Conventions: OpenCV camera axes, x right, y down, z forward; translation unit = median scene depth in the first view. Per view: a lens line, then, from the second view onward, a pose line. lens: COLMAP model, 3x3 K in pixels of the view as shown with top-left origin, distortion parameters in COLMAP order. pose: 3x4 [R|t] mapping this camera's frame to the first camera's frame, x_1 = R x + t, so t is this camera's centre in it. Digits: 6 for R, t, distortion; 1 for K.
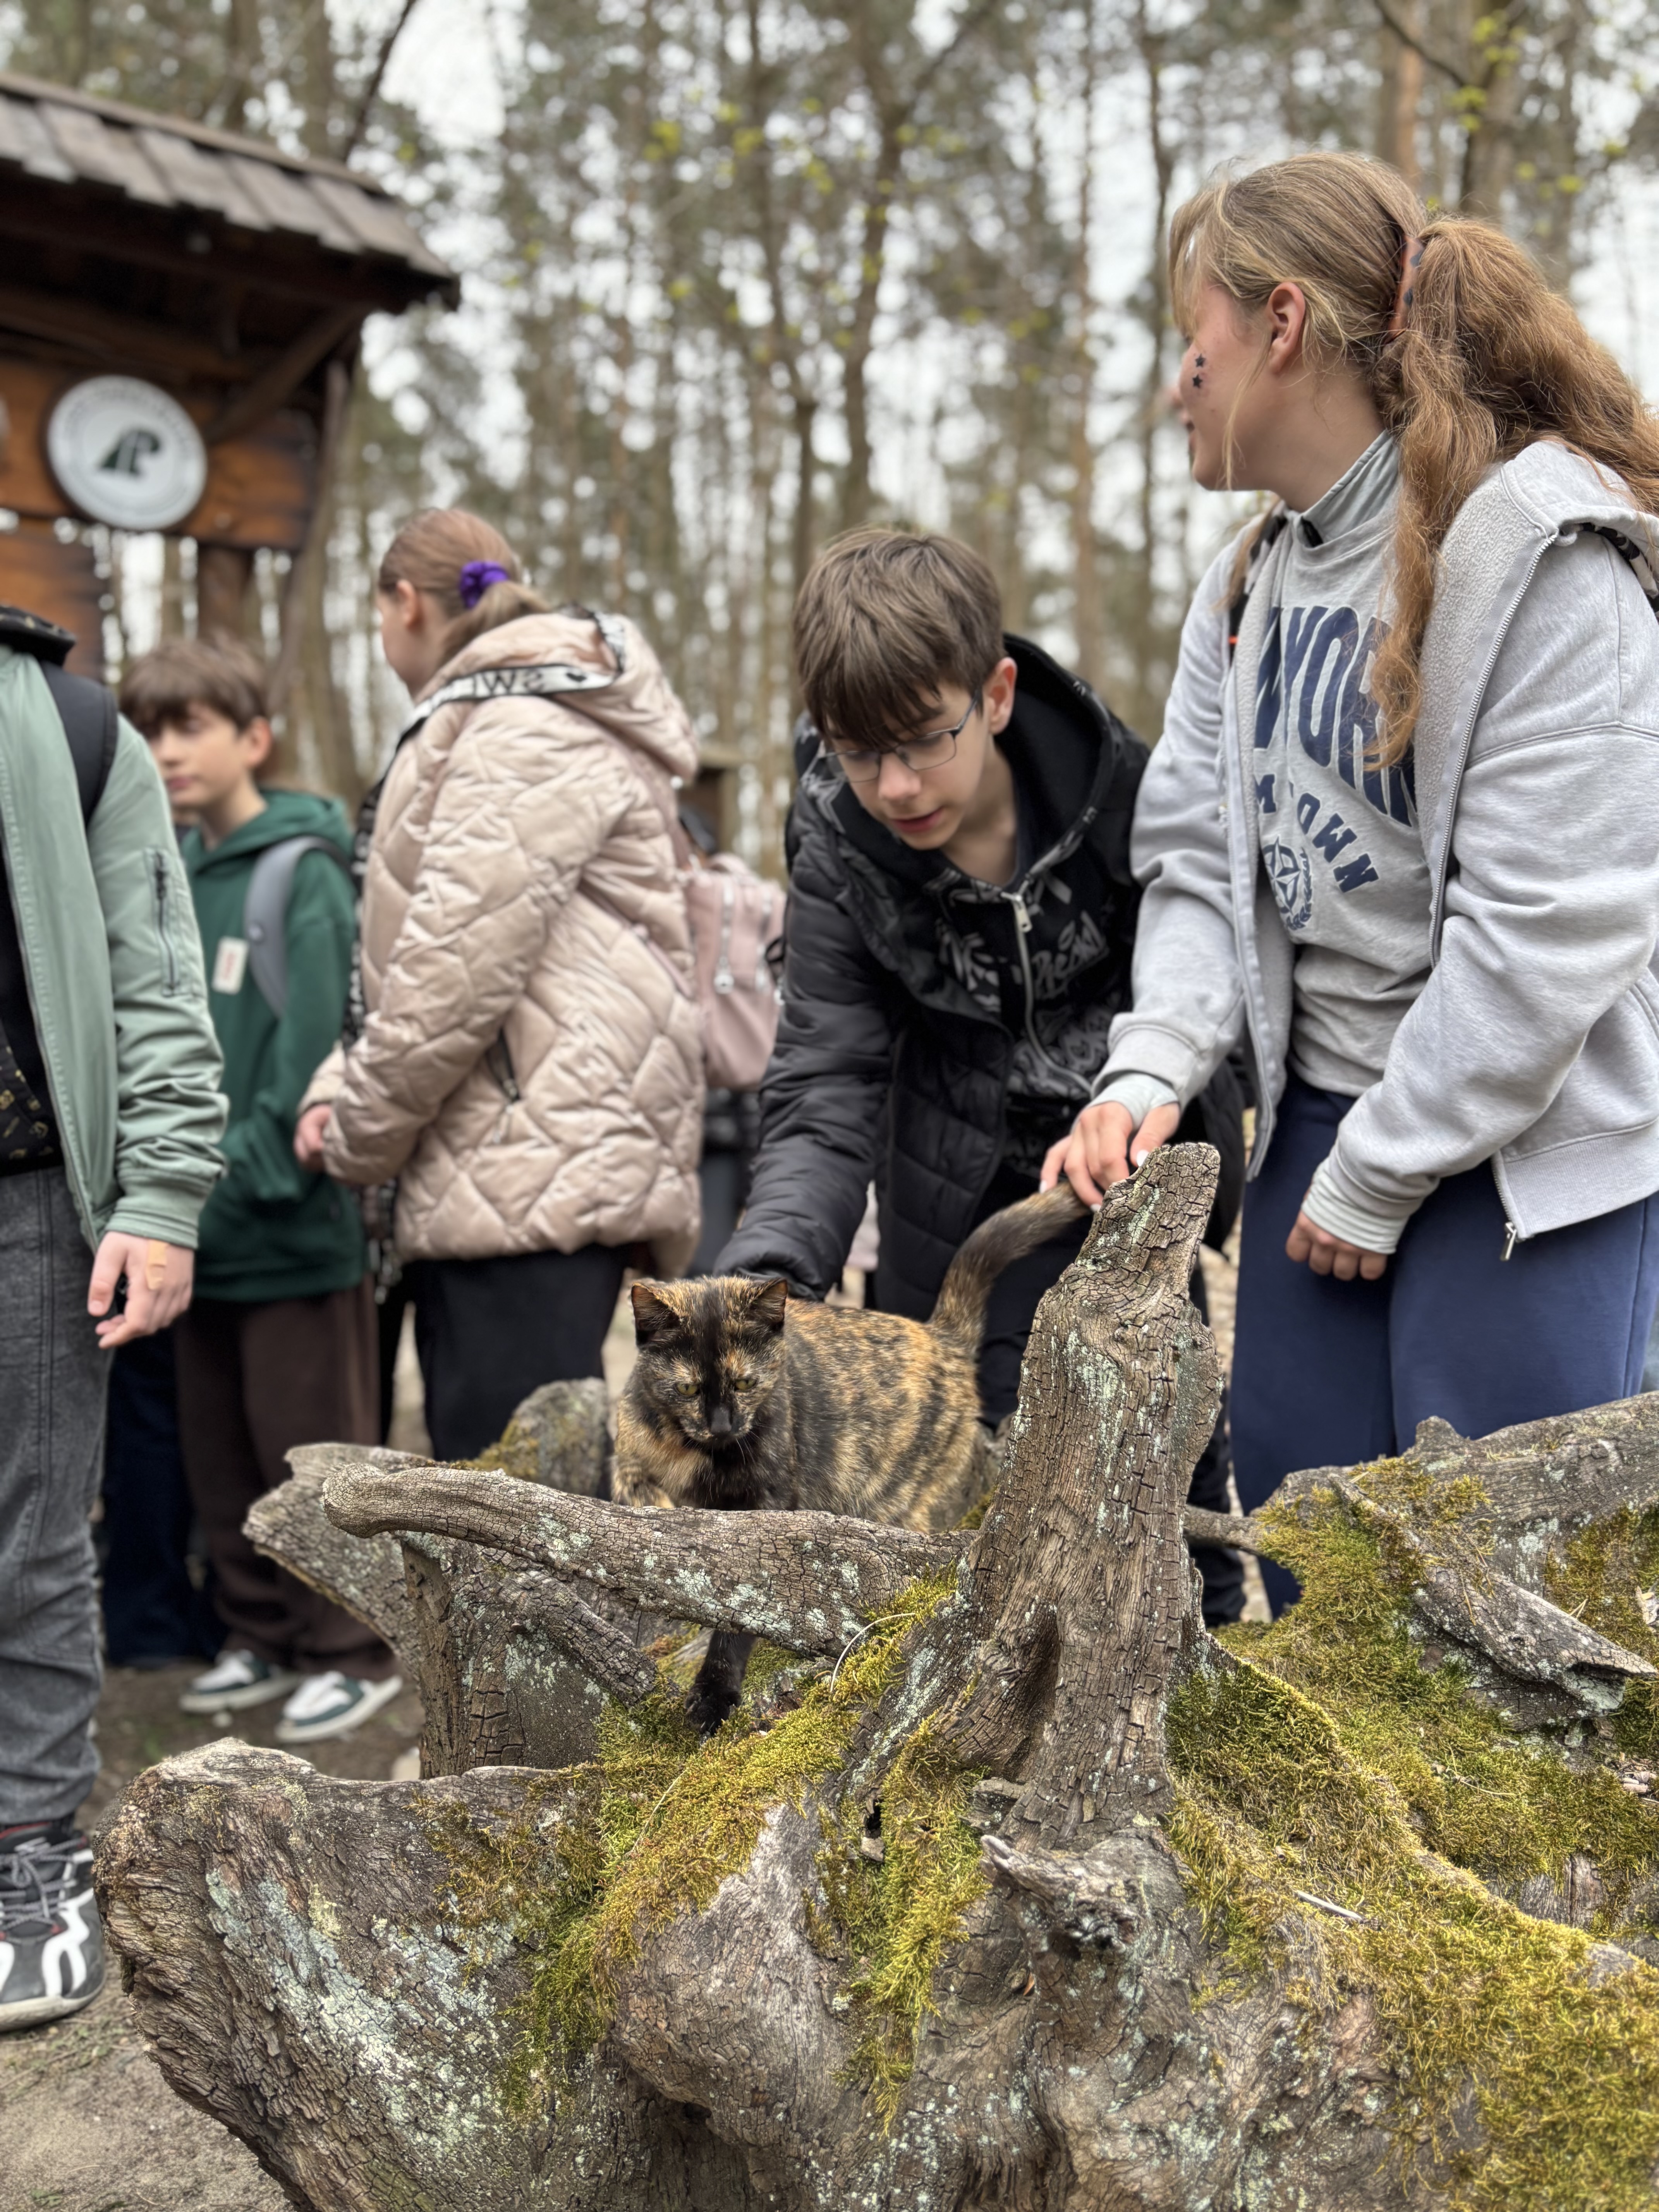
lens RADIAL K [[1679.0, 0, 834.1], [0, 1679.0, 1107.5], [0, 0, 1]] dist [0.011143, -0.008325]
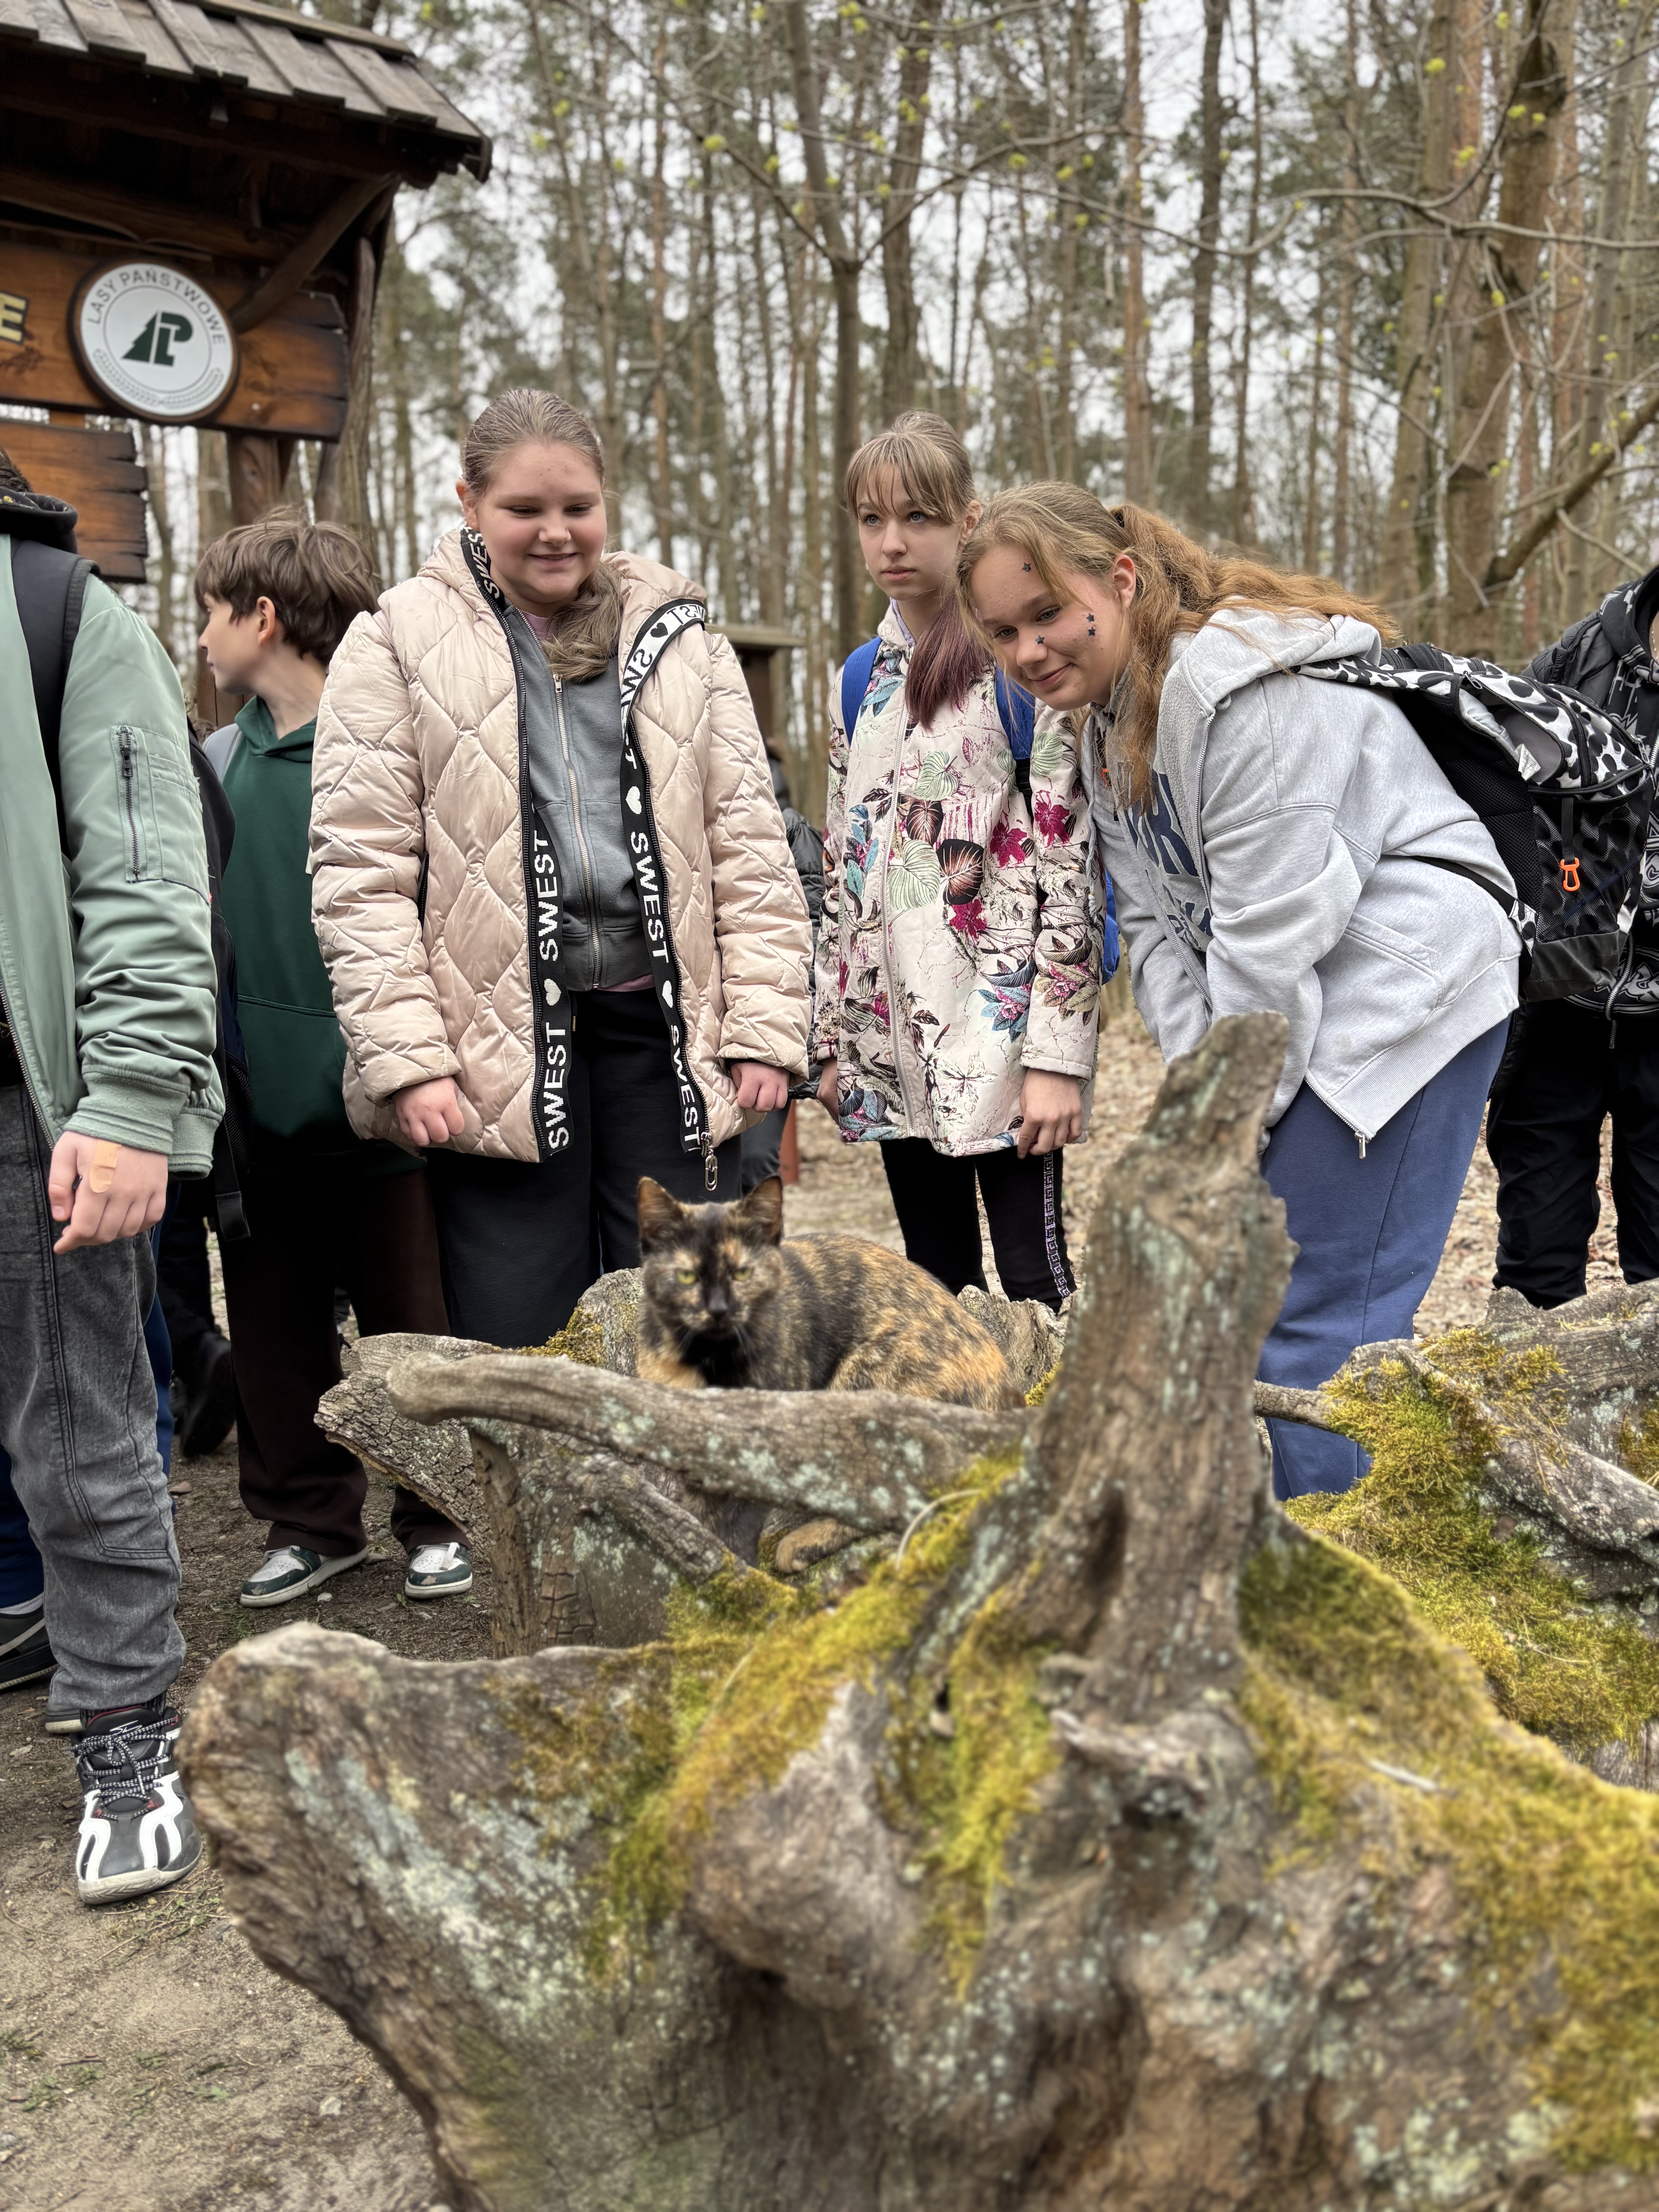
lens RADIAL K [[1670.3, 0, 841.2], [0, 1670.3, 1107.9], [0, 0, 1]] dist [0.012551, -0.001307]
pose [[0.999275, -0.021255, -0.031585, 0.001839], [0.023351, 0.997444, 0.067535, 0.005158], [0.030068, -0.068223, 0.997217, 0.024607]]
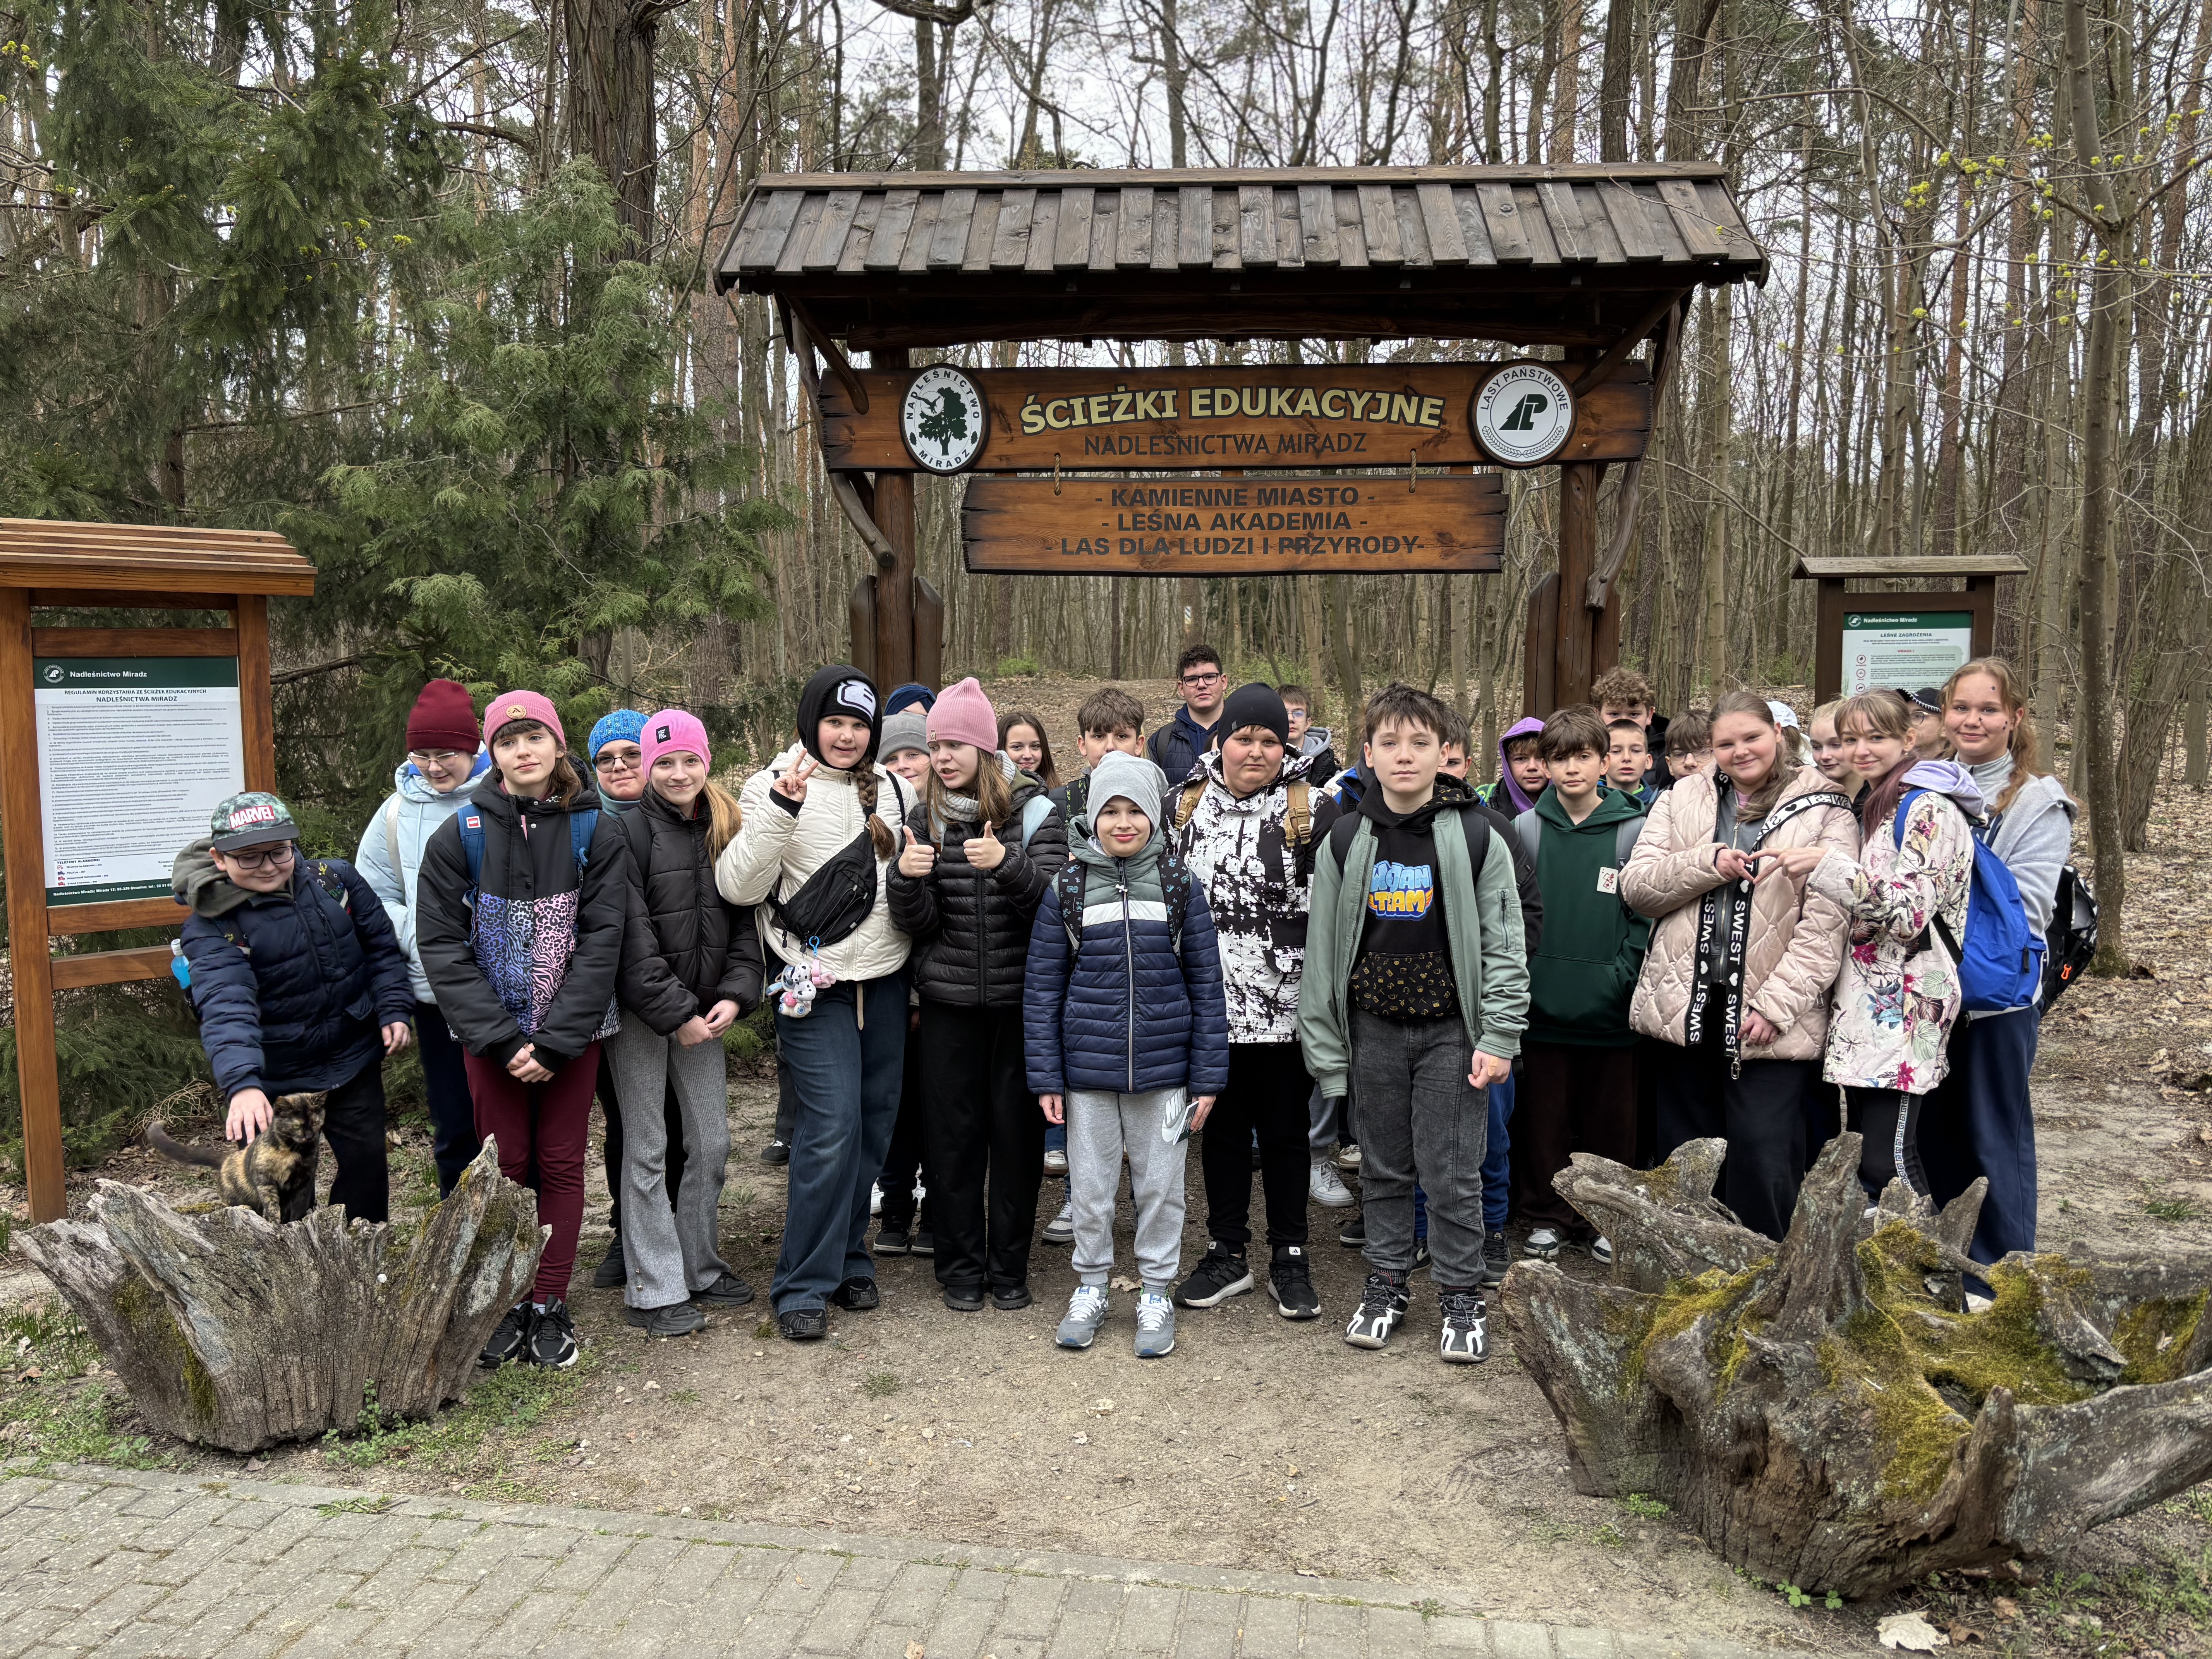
lens RADIAL K [[1679.0, 0, 1124.9], [0, 1679.0, 825.1], [0, 0, 1]] dist [0.011143, -0.008325]
pose [[0.817086, 0.064111, -0.572941, 0.703165], [-0.023019, 0.996633, 0.078693, -0.616874], [0.576057, -0.051110, 0.815810, -1.830062]]
